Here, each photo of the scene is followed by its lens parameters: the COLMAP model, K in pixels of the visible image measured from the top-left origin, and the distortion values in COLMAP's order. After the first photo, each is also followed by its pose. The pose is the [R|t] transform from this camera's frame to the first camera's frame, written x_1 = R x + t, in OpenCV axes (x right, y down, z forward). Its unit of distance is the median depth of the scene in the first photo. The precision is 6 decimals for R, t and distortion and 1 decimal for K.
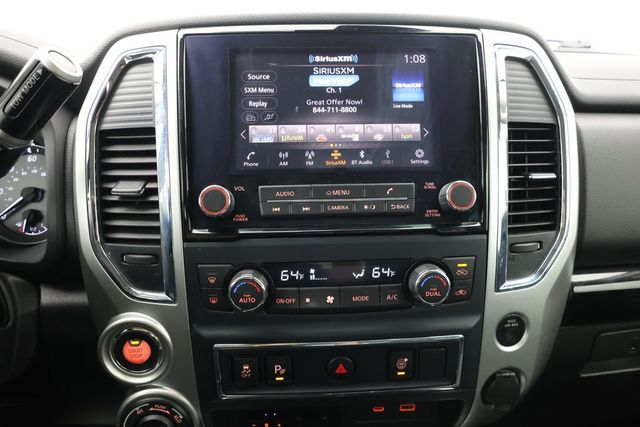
lens RADIAL K [[443.8, 0, 317.7], [0, 443.8, 218.2], [0, 0, 1]] dist [-0.031050, -0.003725]
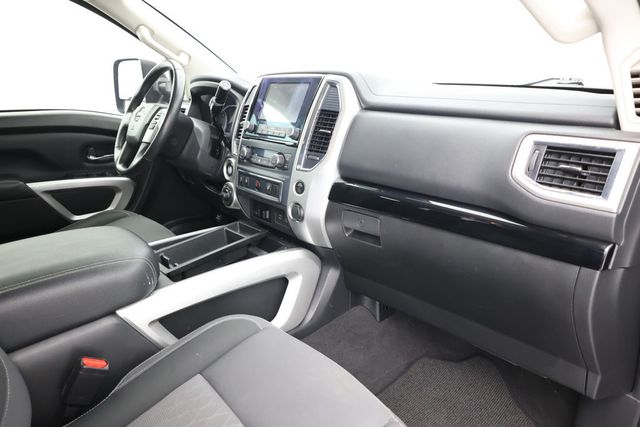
lens RADIAL K [[449.0, 0, 316.4], [0, 449.0, 210.8], [0, 0, 1]] dist [0.010032, 0.005264]
pose [[0.579576, 0.222264, -0.784022, 2.664855], [-0.320348, 0.946773, 0.031590, 0.278746], [0.749312, 0.232851, 0.619929, -0.528051]]
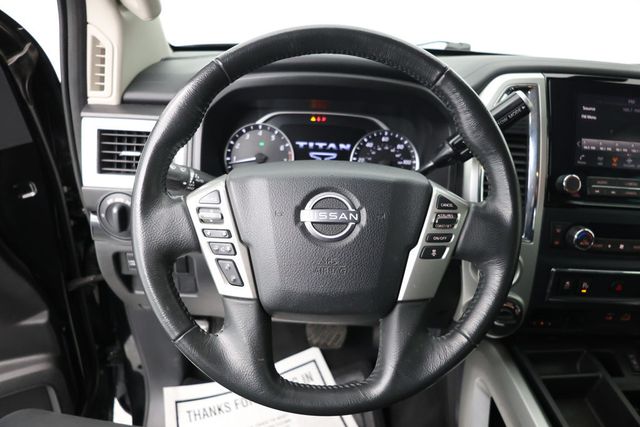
lens RADIAL K [[452.9, 0, 319.7], [0, 452.9, 219.5], [0, 0, 1]] dist [-0.050952, 0.006442]
pose [[0.996749, 0.079852, 0.010744, -1.113522], [-0.080433, 0.993980, 0.074399, 0.044879], [-0.004739, -0.075021, 0.997171, -0.657721]]
